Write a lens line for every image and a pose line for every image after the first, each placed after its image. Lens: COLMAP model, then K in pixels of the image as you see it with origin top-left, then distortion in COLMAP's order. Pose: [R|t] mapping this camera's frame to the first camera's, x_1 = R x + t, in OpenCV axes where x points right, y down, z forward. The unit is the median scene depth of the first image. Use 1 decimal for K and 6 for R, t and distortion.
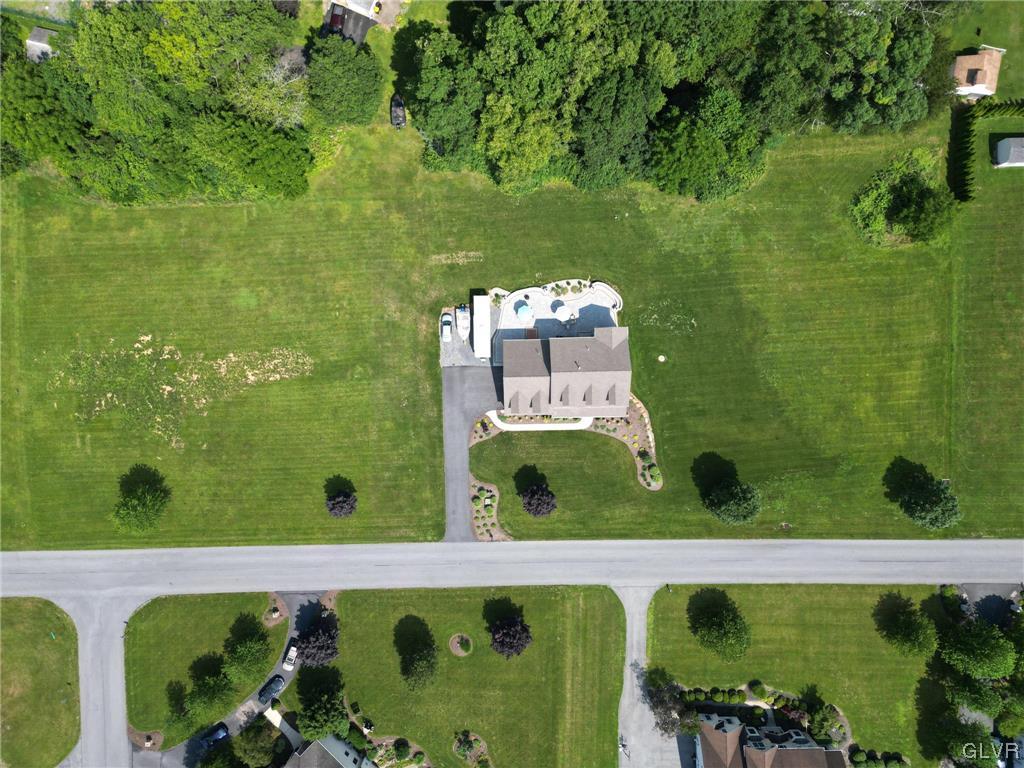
lens RADIAL K [[720.0, 0, 513.4], [0, 720.0, 380.0], [0, 0, 1]] dist [0.075896, -0.076085]
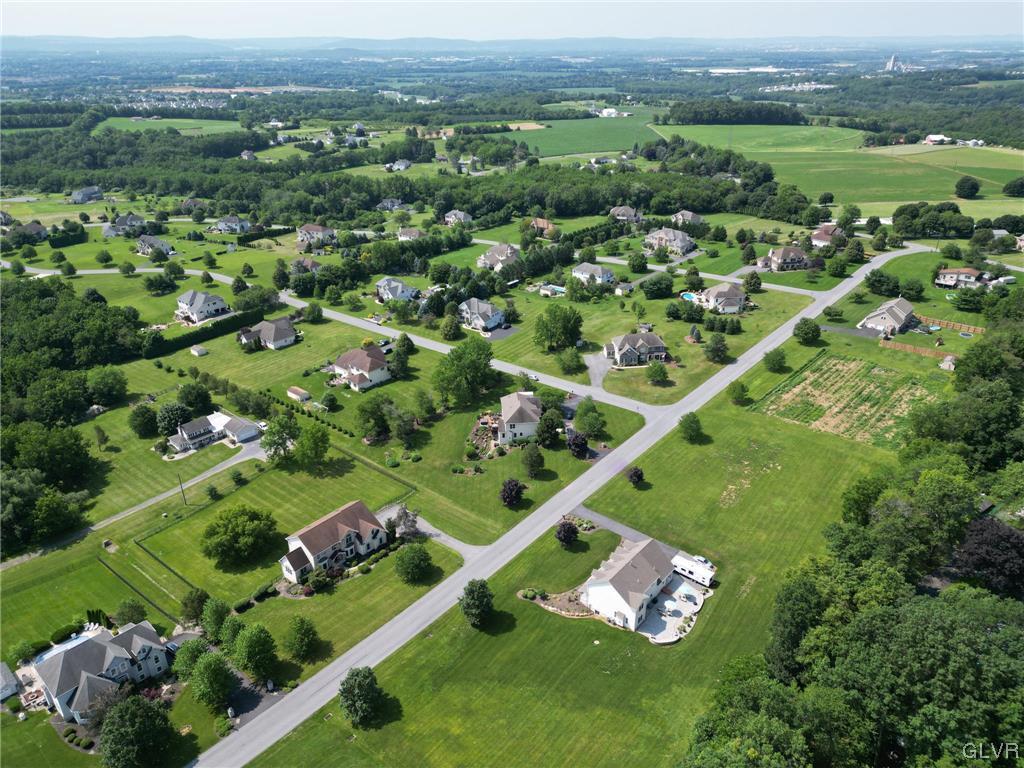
lens RADIAL K [[720.0, 0, 513.4], [0, 720.0, 380.0], [0, 0, 1]] dist [0.075896, -0.076085]
pose [[-0.653329, 0.327517, -0.682564, 0.998435], [-0.757072, -0.280616, 0.589997, -0.527700], [0.001695, 0.902213, 0.431288, 0.065199]]
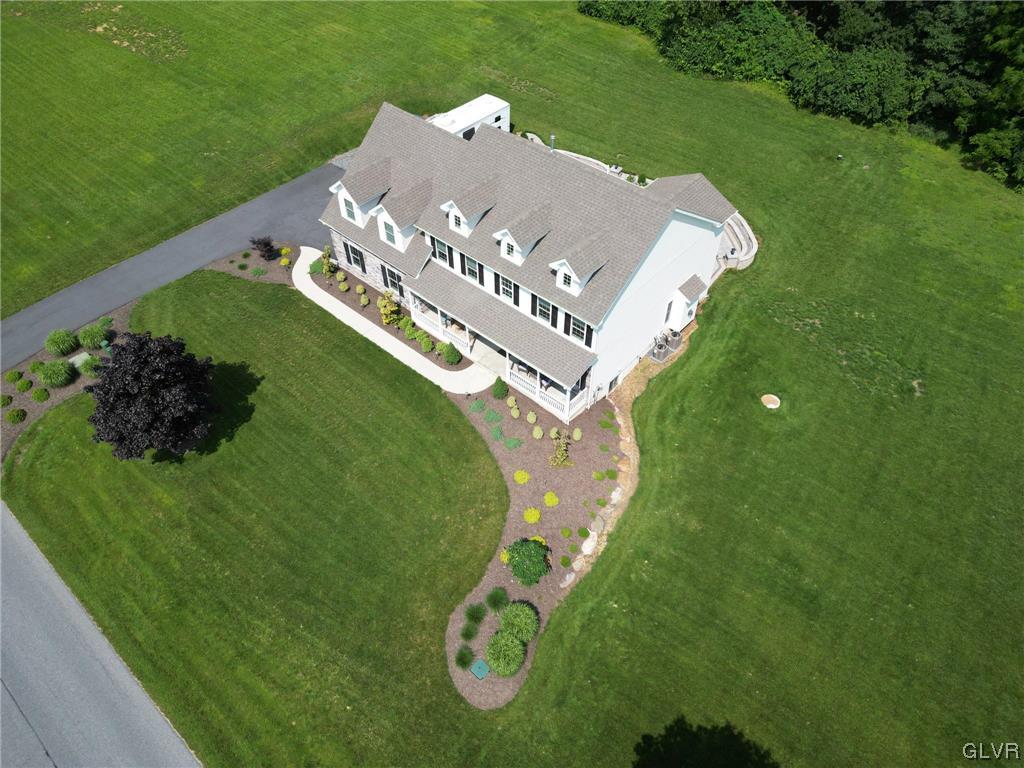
lens RADIAL K [[720.0, 0, 513.4], [0, 720.0, 380.0], [0, 0, 1]] dist [0.075896, -0.076085]
pose [[0.734642, 0.497136, -0.461689, 0.266737], [-0.678364, 0.527084, -0.511865, 0.210088], [-0.011118, 0.689231, 0.724457, 0.762625]]
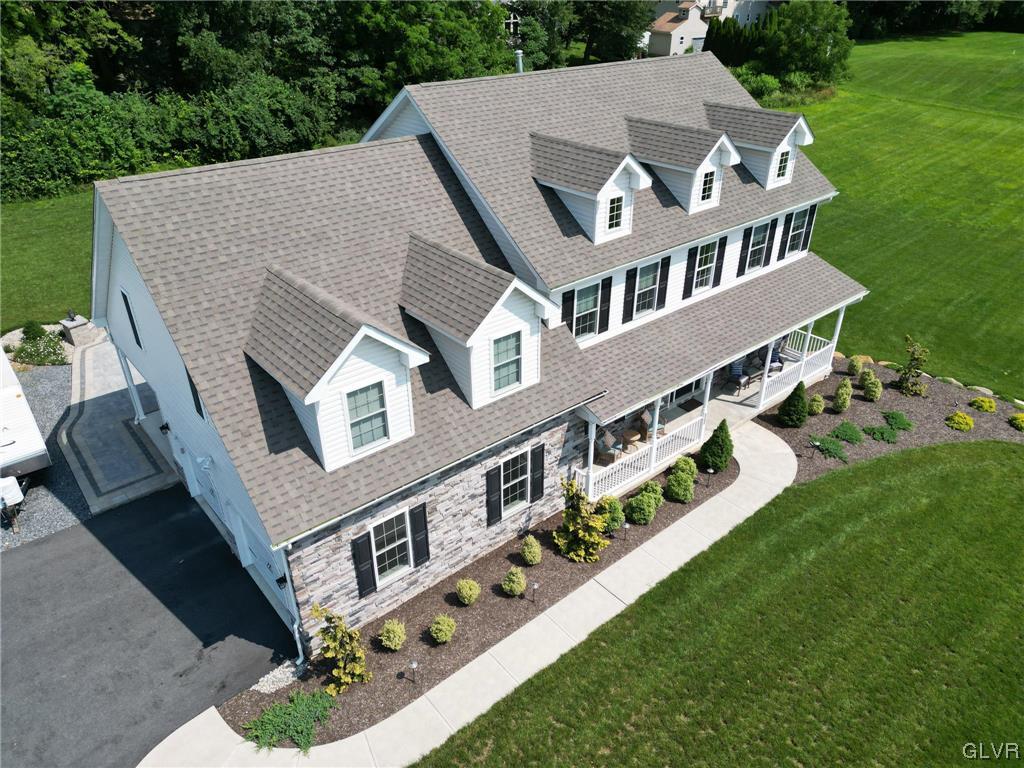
lens RADIAL K [[720.0, 0, 513.4], [0, 720.0, 380.0], [0, 0, 1]] dist [0.075896, -0.076085]
pose [[0.777892, -0.306135, 0.548785, -0.035249], [0.628397, 0.377628, -0.680084, 0.131724], [0.000961, 0.873887, 0.486128, 0.899162]]
